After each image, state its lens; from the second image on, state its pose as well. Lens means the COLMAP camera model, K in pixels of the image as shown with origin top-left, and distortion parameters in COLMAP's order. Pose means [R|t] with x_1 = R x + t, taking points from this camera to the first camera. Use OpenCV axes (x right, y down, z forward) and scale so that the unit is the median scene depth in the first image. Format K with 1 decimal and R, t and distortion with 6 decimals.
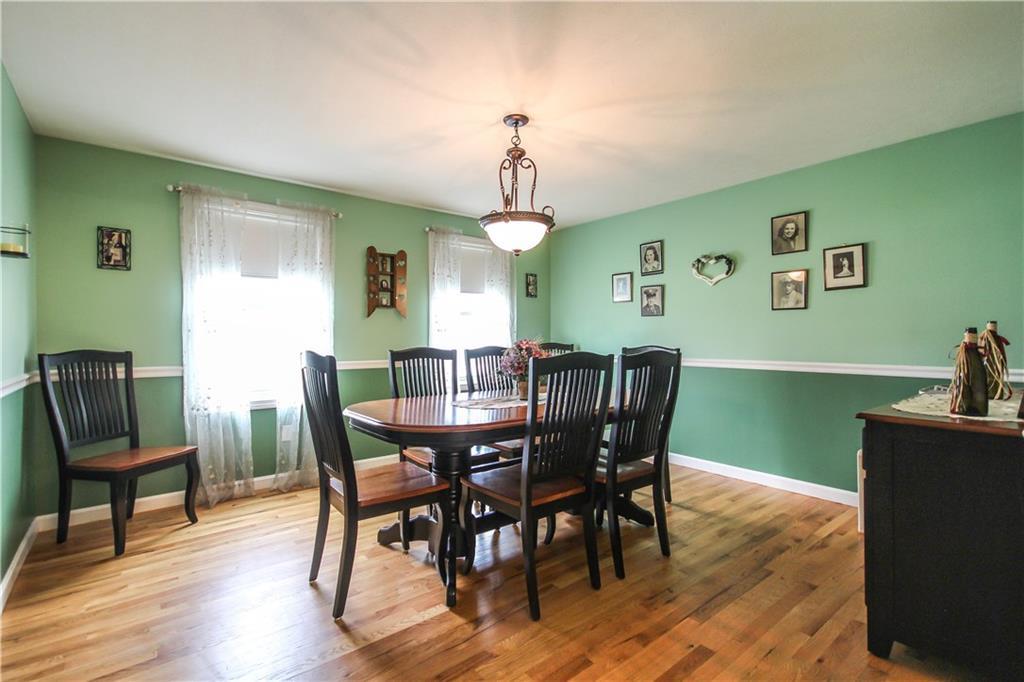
lens RADIAL K [[469.9, 0, 511.3], [0, 469.9, 340.4], [0, 0, 1]] dist [0.015912, 0.000185]
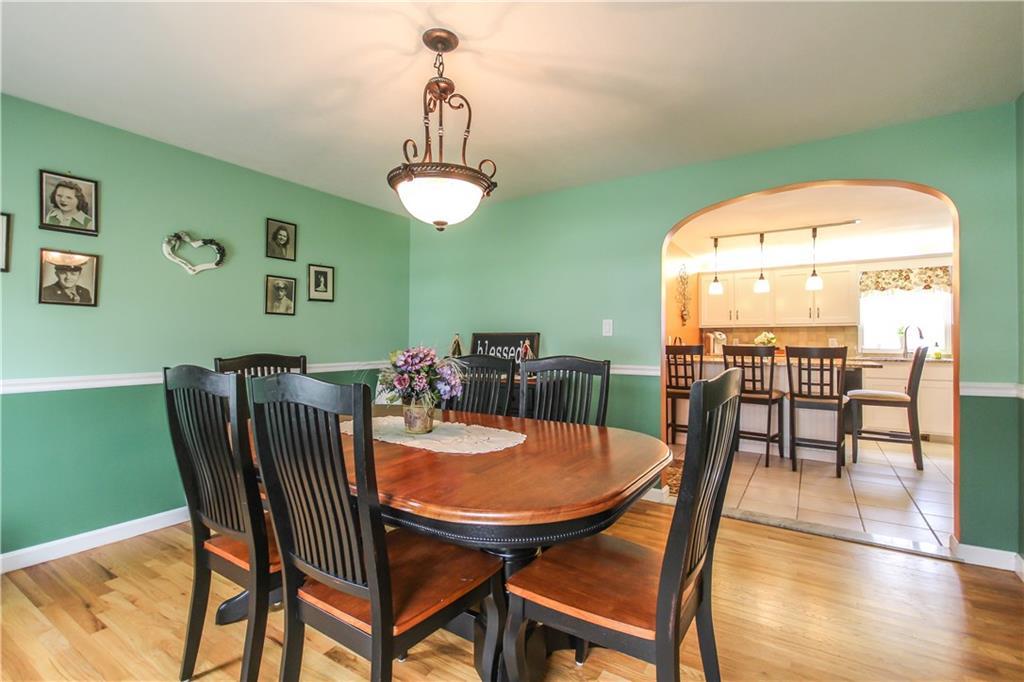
lens RADIAL K [[469.9, 0, 510.7], [0, 469.9, 341.0], [0, 0, 1]] dist [0.015912, 0.000185]
pose [[-0.306852, 0.002799, 0.951753, -0.513636], [0.006504, 0.999978, -0.000844, -0.004556], [-0.951735, 0.005931, -0.306864, 0.821271]]
